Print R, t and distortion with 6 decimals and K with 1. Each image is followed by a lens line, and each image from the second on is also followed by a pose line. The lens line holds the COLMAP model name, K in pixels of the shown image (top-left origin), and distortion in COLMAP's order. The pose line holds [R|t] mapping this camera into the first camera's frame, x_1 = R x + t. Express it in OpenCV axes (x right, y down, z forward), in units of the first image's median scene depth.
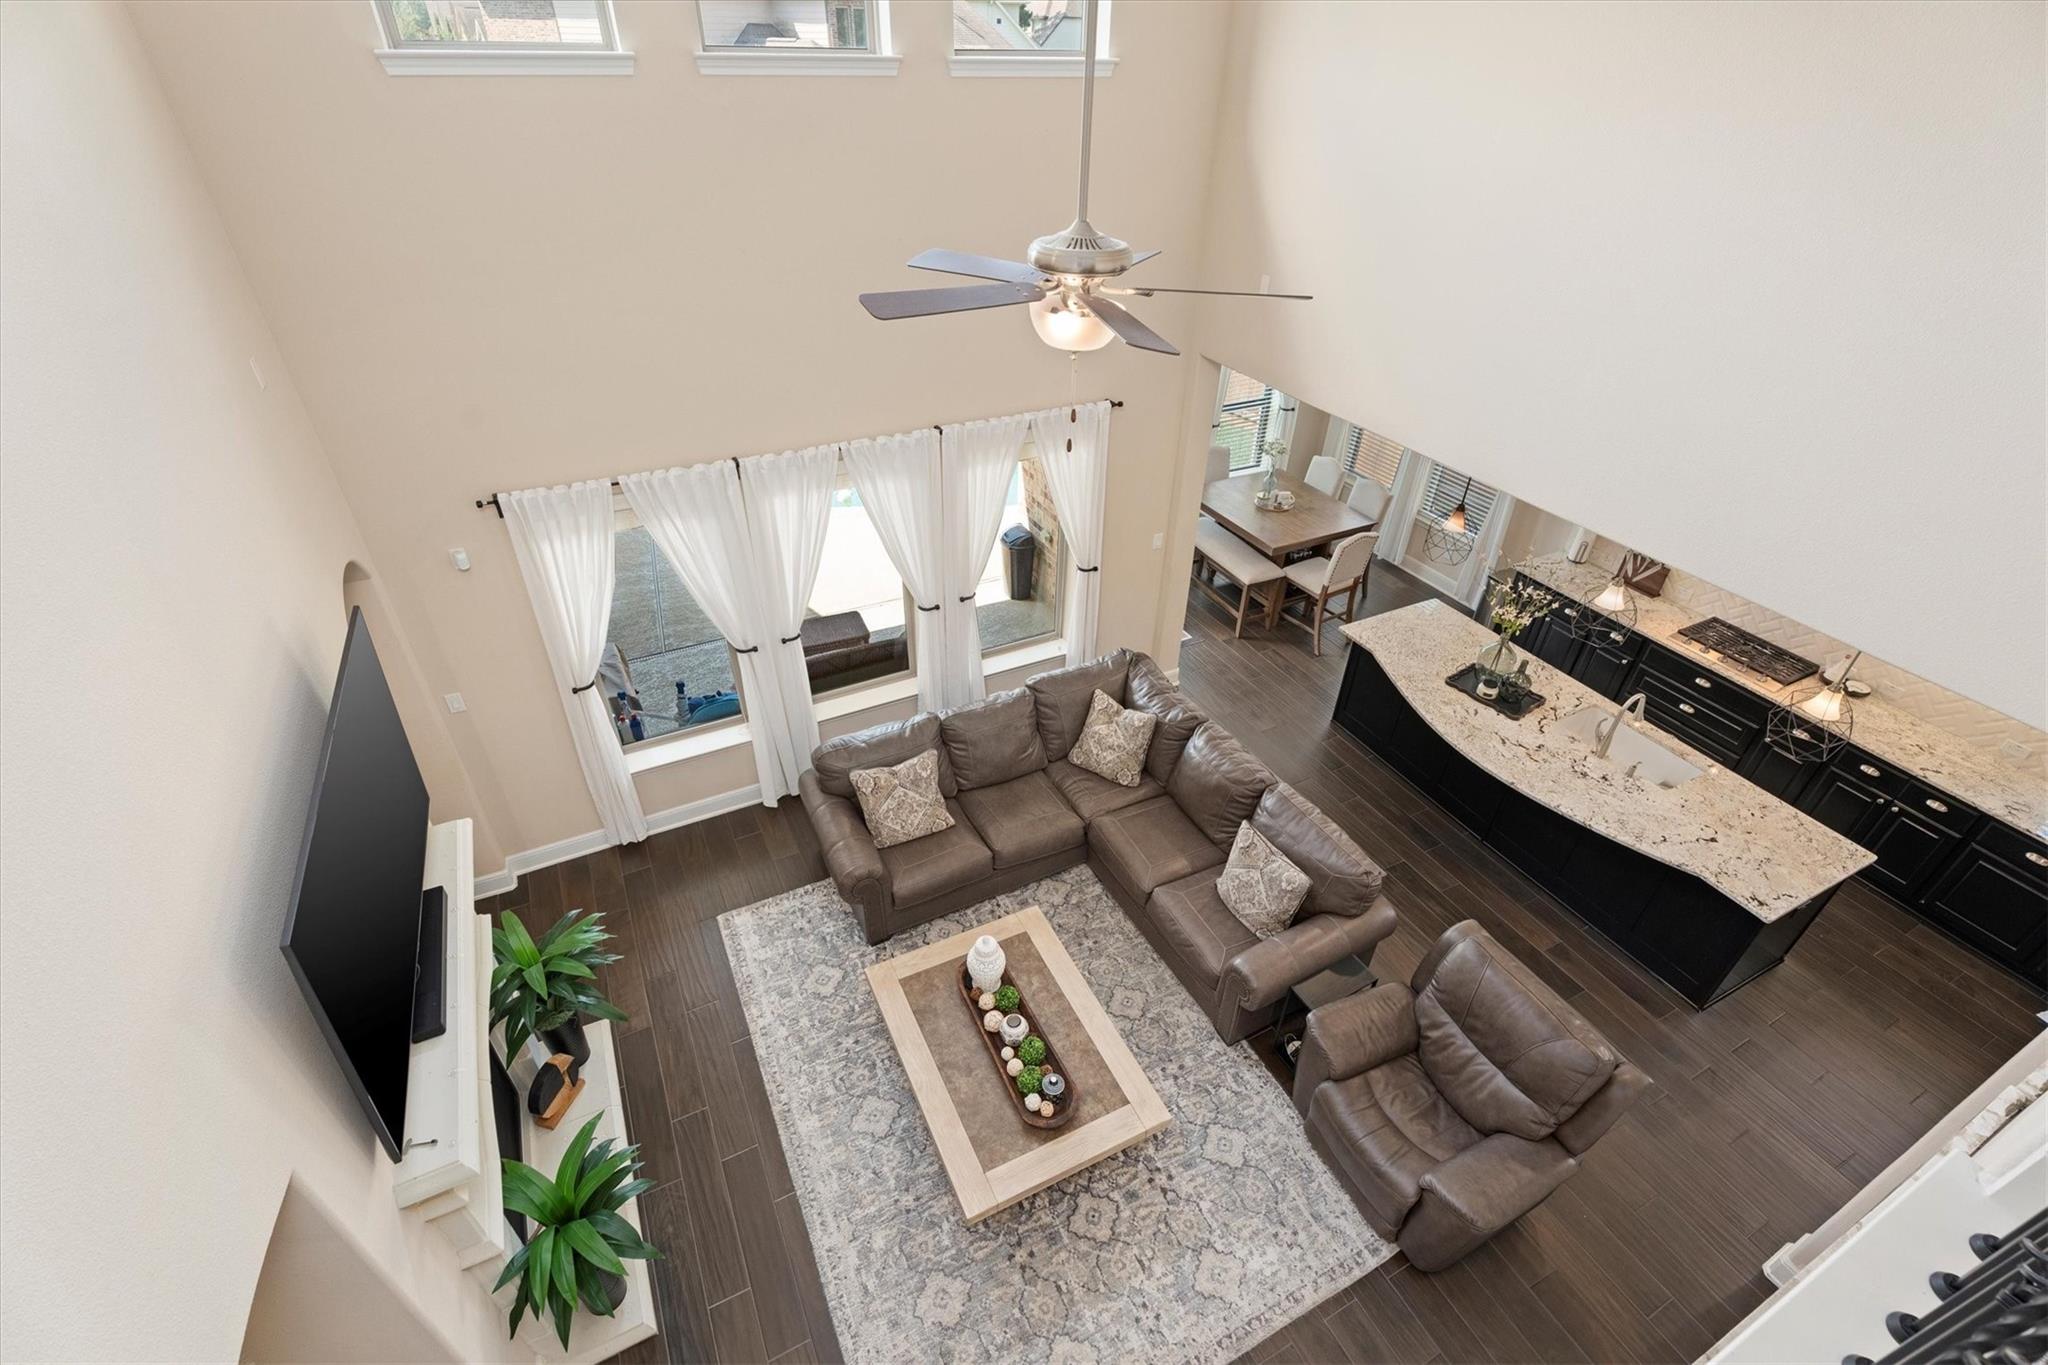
lens RADIAL K [[943.9, 0, 1029.2], [0, 943.9, 671.7], [0, 0, 1]] dist [-0.002659, 0.002497]
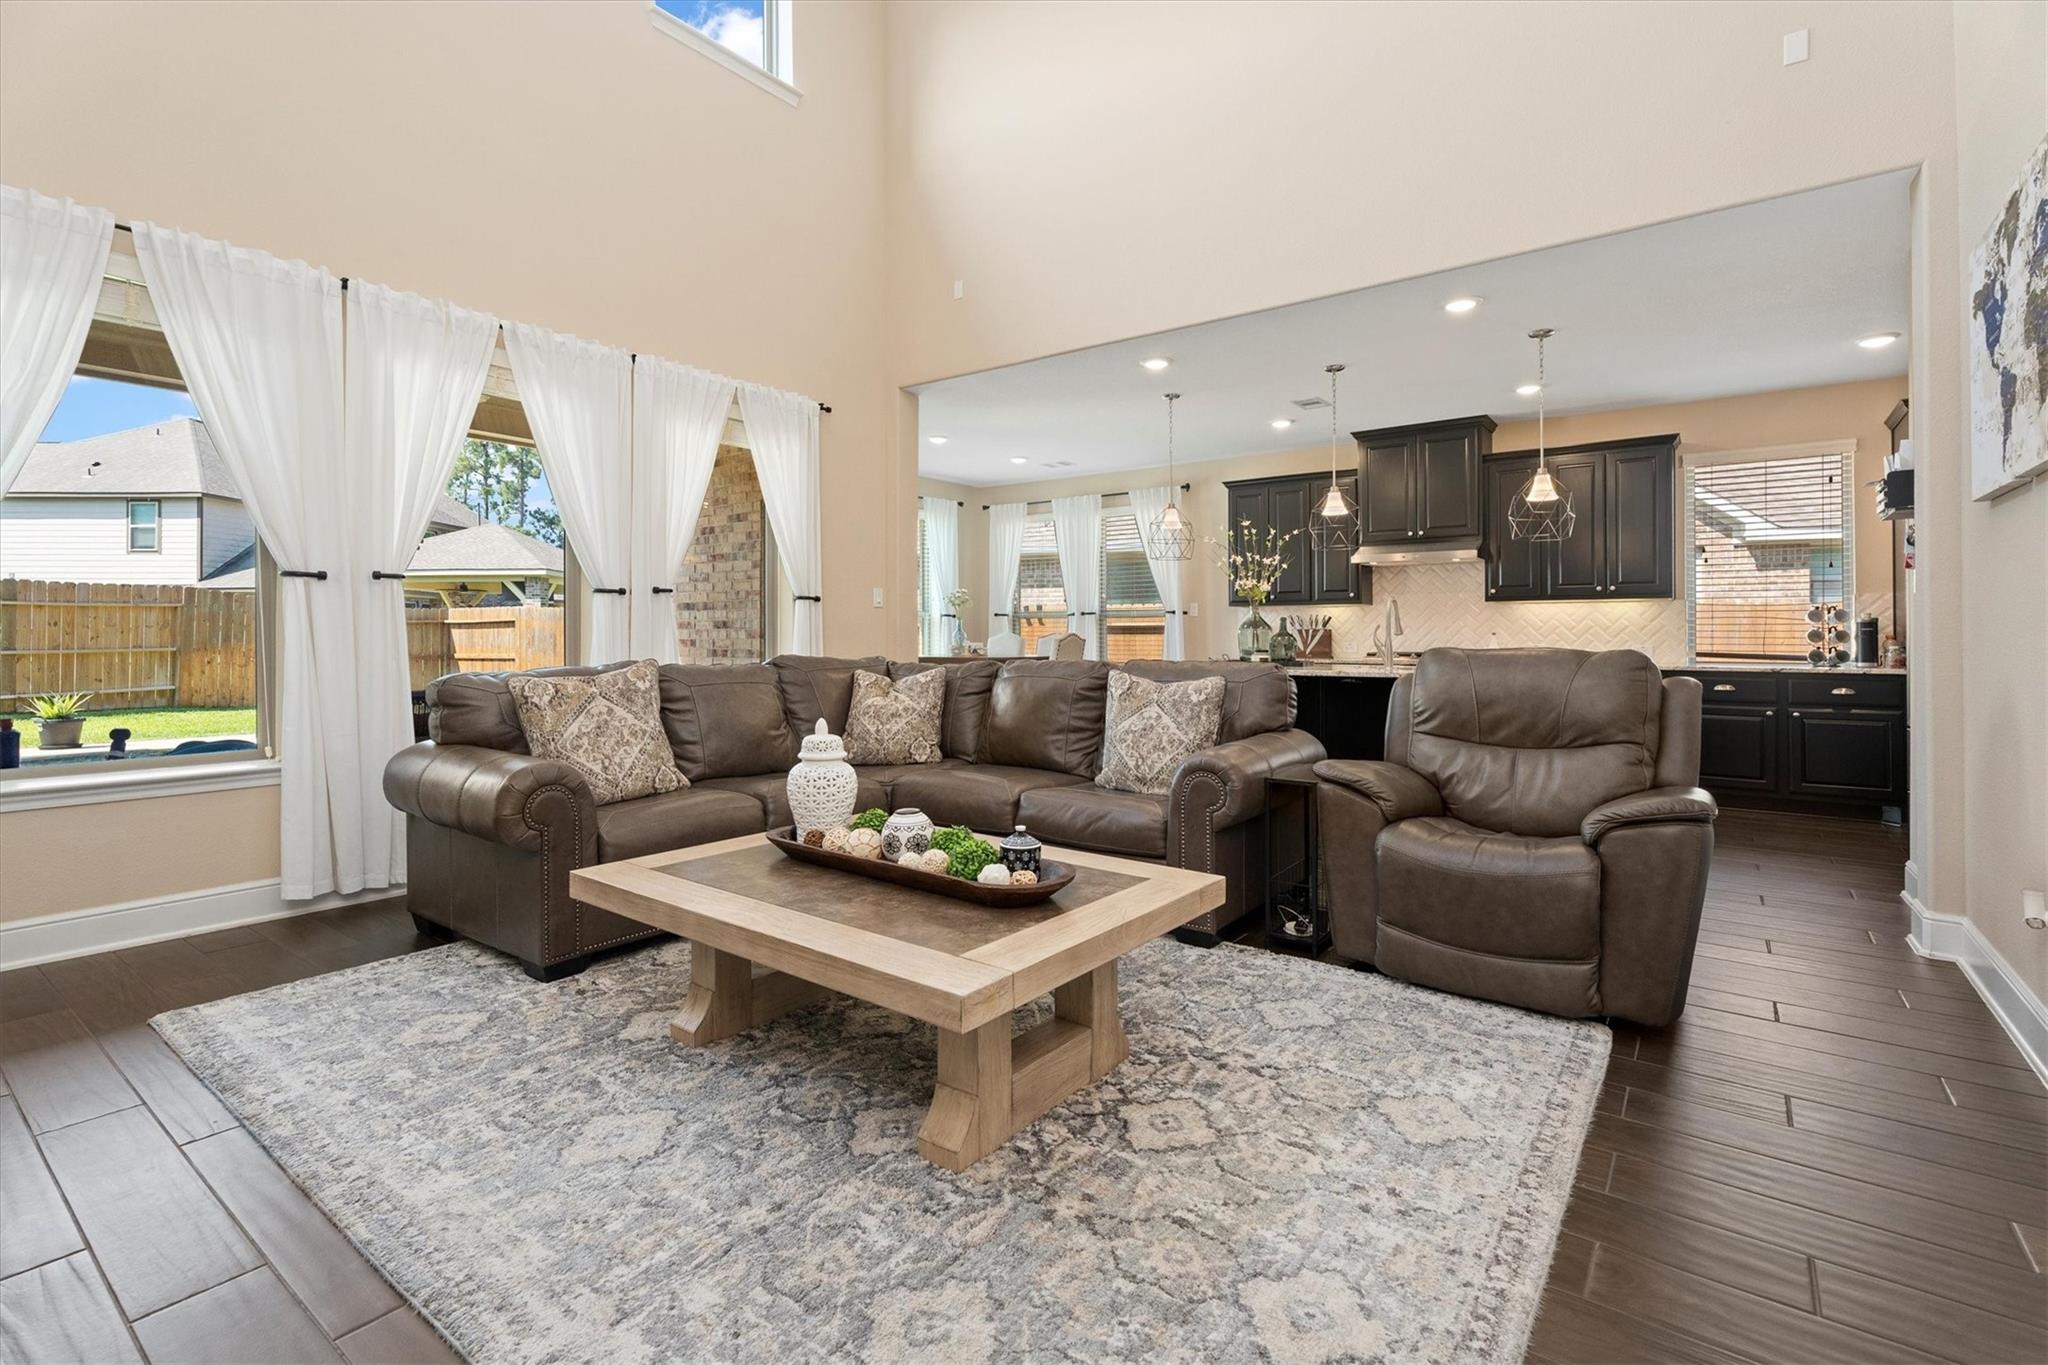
lens RADIAL K [[943.9, 0, 1042.5], [0, 943.9, 622.1], [0, 0, 1]] dist [-0.002659, 0.002497]
pose [[0.891363, -0.015786, 0.453016, -0.188402], [0.281998, 0.801764, -0.526926, 0.580995], [-0.354894, 0.597432, 0.719114, 0.507980]]
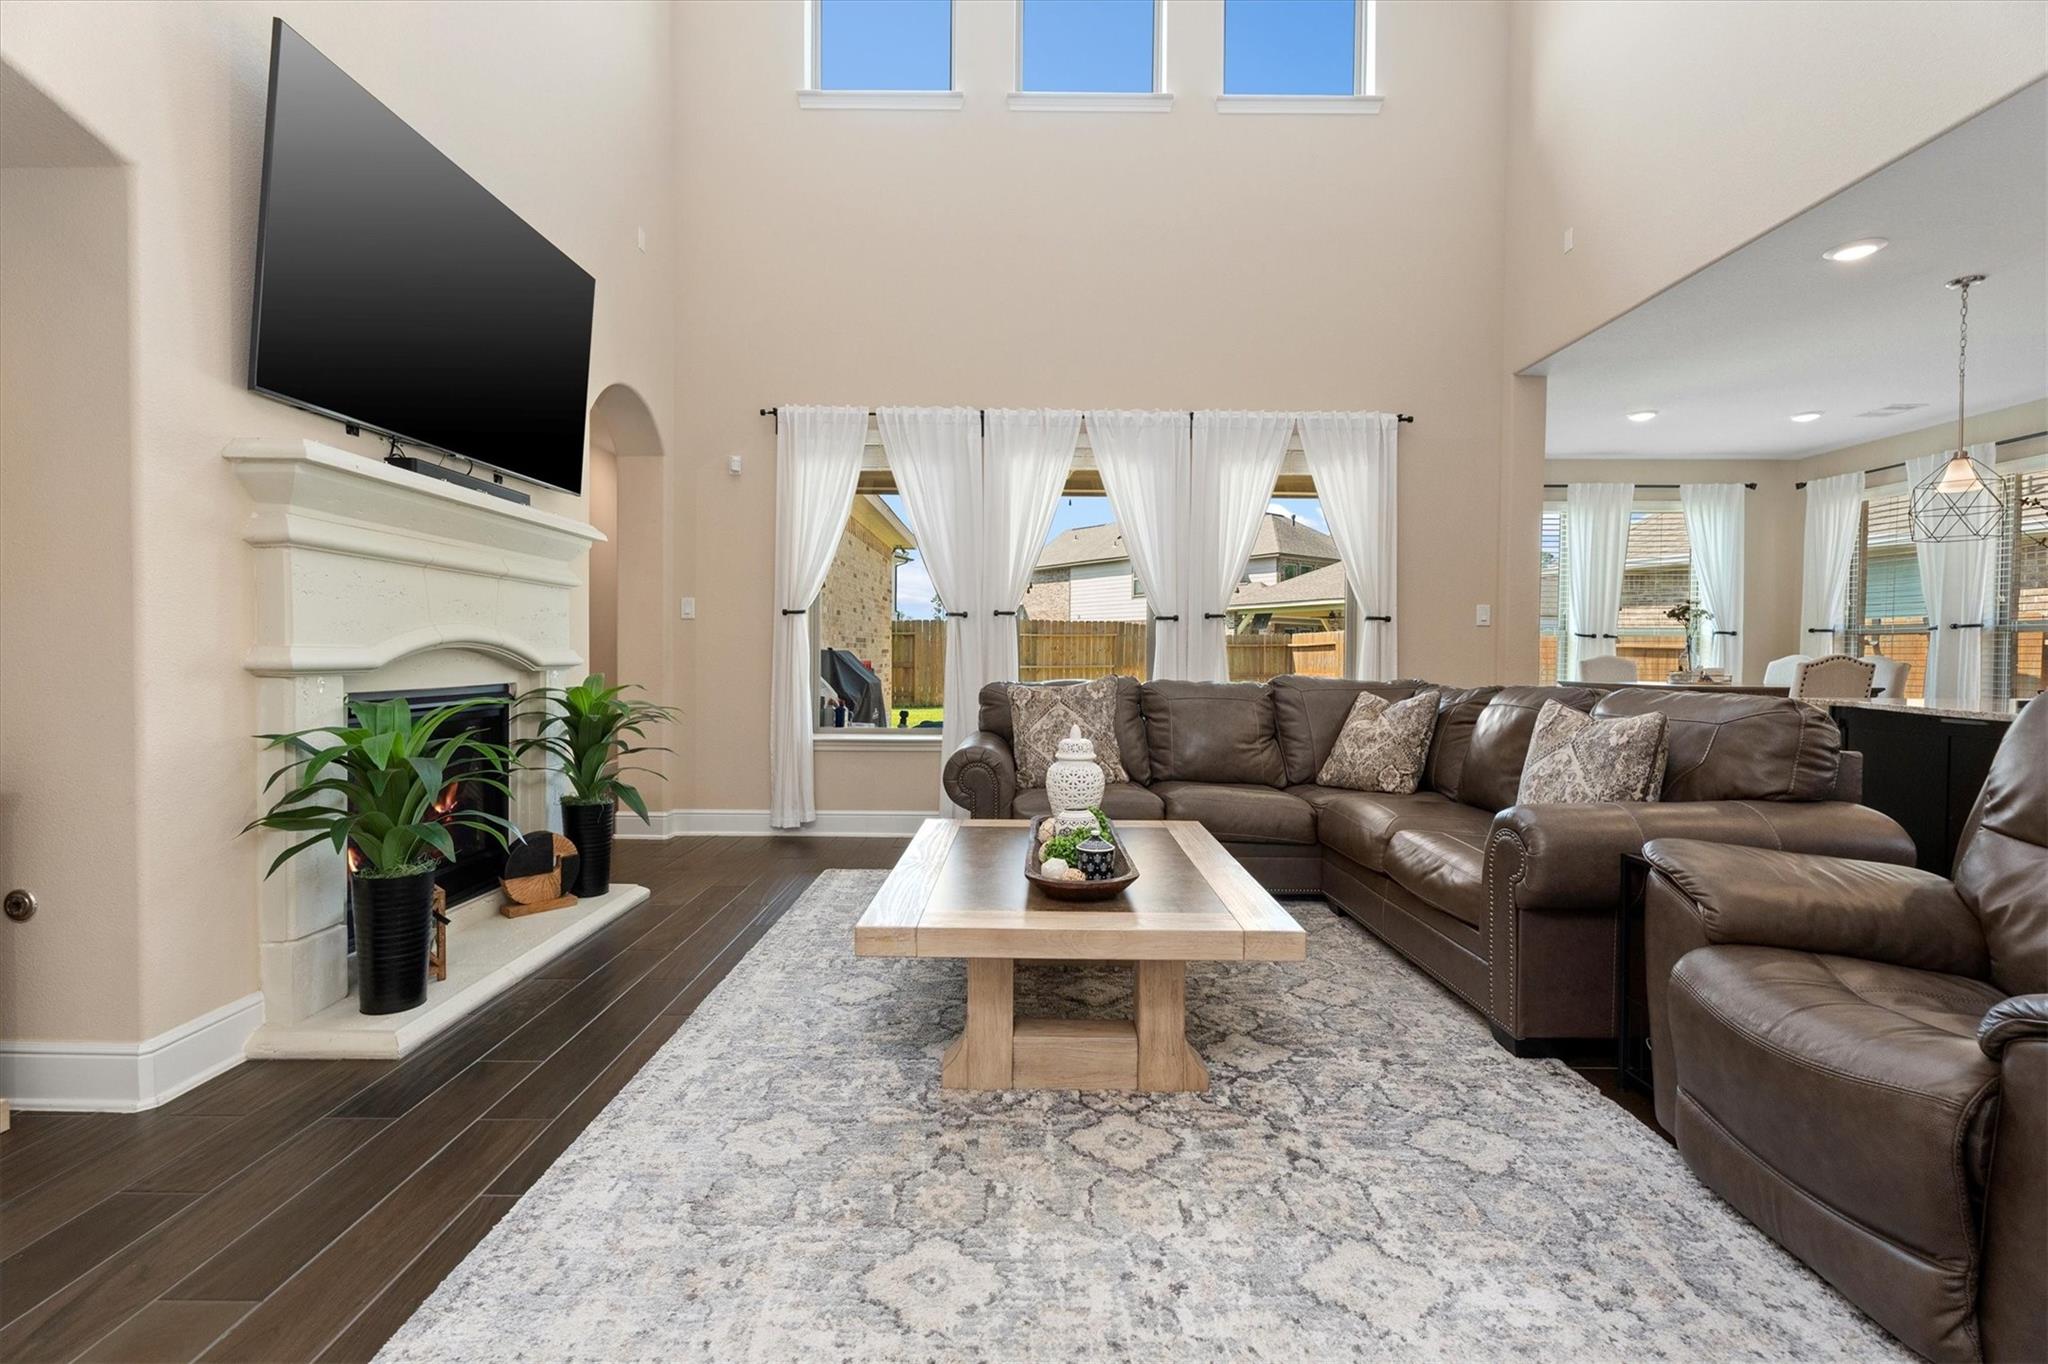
lens RADIAL K [[943.9, 0, 1018.4], [0, 943.9, 666.8], [0, 0, 1]] dist [-0.002659, 0.002497]
pose [[0.888292, -0.013114, -0.459092, 0.231376], [-0.257231, 0.813898, -0.520962, 0.615941], [0.380486, 0.580859, 0.719606, 0.478571]]
